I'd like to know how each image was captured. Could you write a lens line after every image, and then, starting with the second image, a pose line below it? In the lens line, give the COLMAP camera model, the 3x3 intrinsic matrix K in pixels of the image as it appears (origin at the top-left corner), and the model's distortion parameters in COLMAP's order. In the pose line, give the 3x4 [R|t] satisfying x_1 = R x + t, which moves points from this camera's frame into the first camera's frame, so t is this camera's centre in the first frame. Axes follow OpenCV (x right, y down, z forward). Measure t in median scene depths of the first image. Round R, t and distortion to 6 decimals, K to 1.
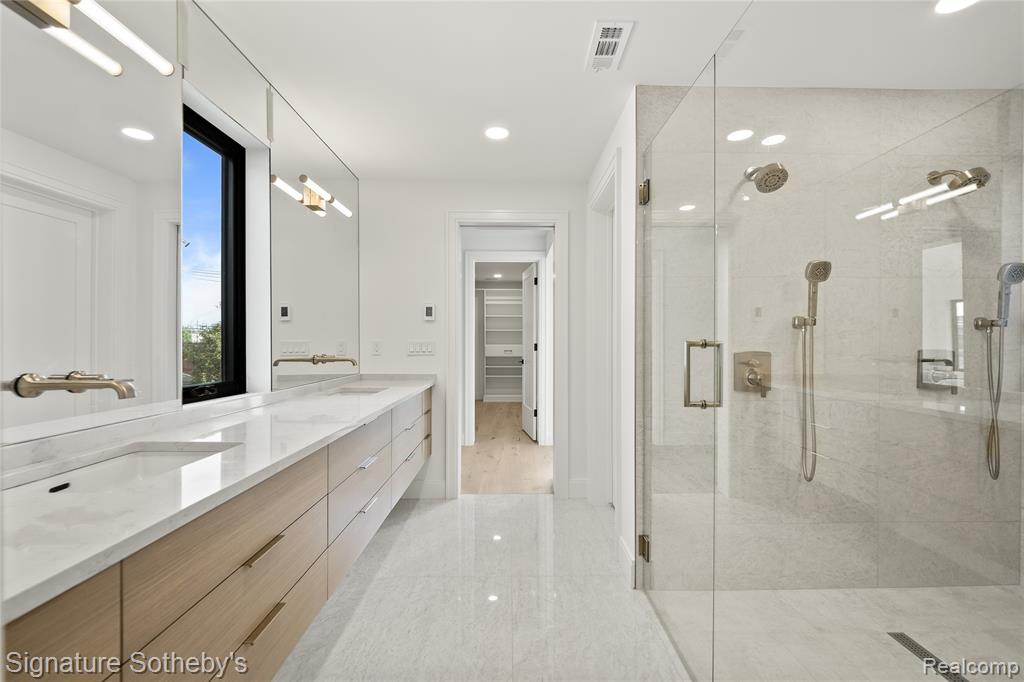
lens RADIAL K [[408.0, 0, 512.0], [0, 408.0, 341.0], [0, 0, 1]] dist [-0.072803, -0.000043]
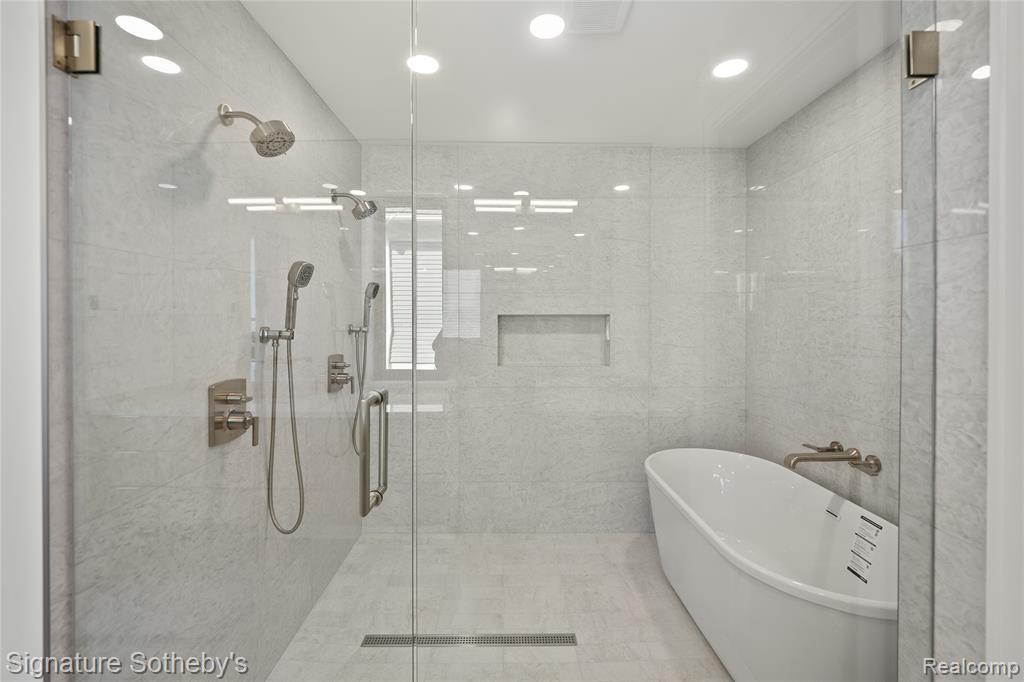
lens RADIAL K [[437.3, 0, 513.4], [0, 437.3, 323.4], [0, 0, 1]] dist [-0.020420, -0.000102]
pose [[-0.018929, -0.004689, 0.999810, -0.133050], [-0.002397, 0.999986, 0.004645, -0.075694], [-0.999818, -0.002309, -0.018940, 0.533351]]
